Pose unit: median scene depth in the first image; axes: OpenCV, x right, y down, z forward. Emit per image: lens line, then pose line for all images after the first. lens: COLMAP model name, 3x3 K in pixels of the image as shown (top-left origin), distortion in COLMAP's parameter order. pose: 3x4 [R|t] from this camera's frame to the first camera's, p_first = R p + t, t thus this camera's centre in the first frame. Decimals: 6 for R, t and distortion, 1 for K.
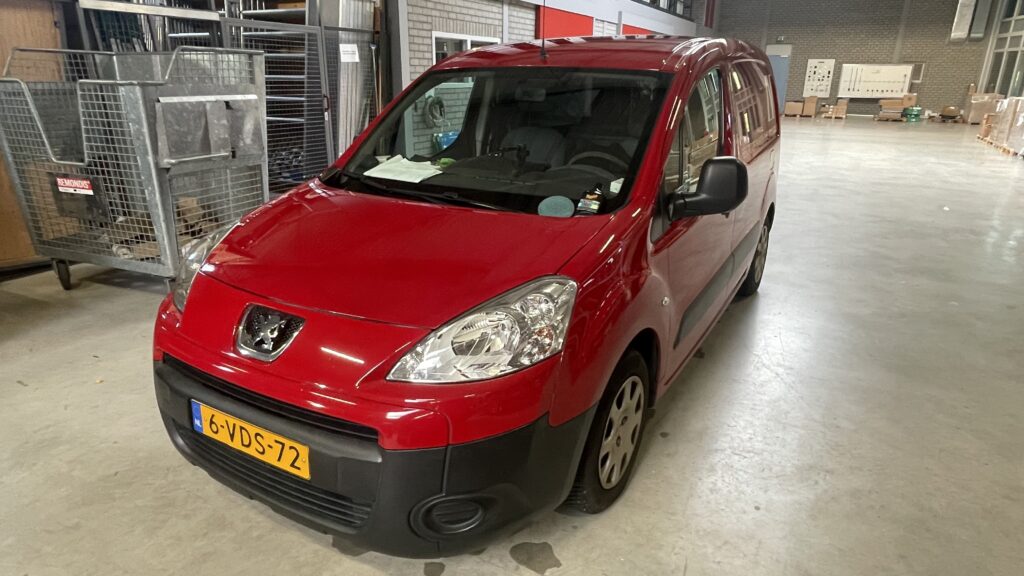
lens RADIAL K [[625.5, 0, 514.7], [0, 625.5, 290.6], [0, 0, 1]] dist [0.018589, -0.005033]
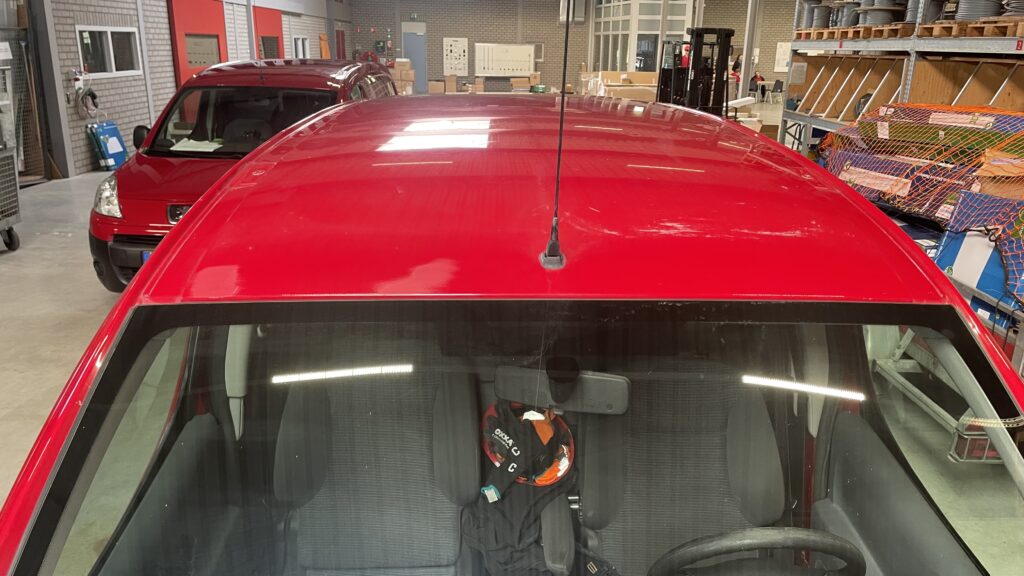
lens RADIAL K [[783.5, 0, 519.7], [0, 783.5, 287.2], [0, 0, 1]] dist [0.071972, -0.064325]
pose [[0.881754, -0.133419, 0.452449, -0.135514], [0.146700, 0.989164, 0.005792, 0.103357], [-0.448319, 0.061267, 0.891772, -0.443247]]
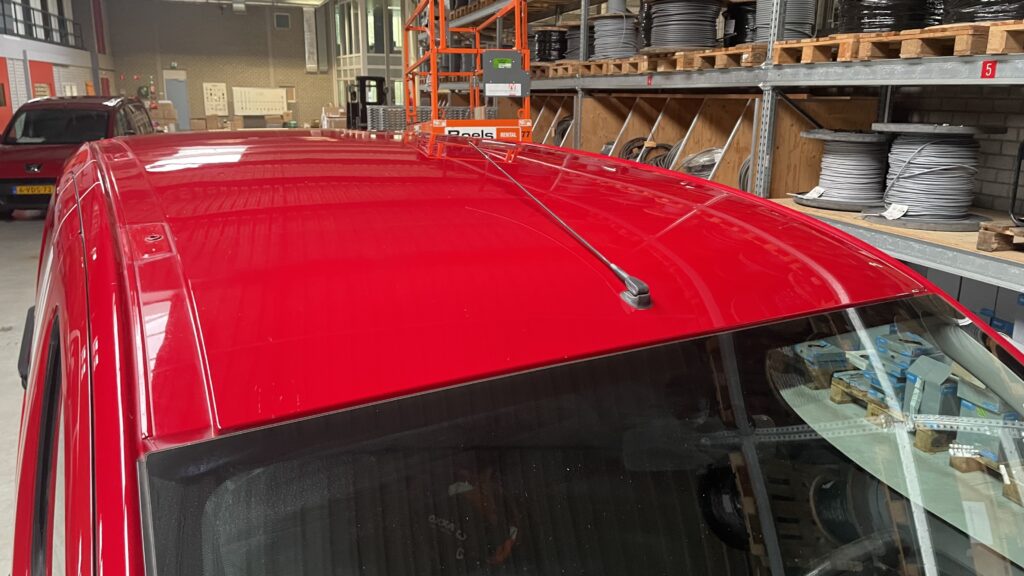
lens RADIAL K [[783.5, 0, 513.9], [0, 783.5, 283.1], [0, 0, 1]] dist [0.071972, -0.064325]
pose [[0.736853, -0.167443, 0.654988, -0.398381], [0.226369, 0.974025, -0.005660, 0.397293], [-0.637028, 0.152440, 0.755618, -1.273867]]
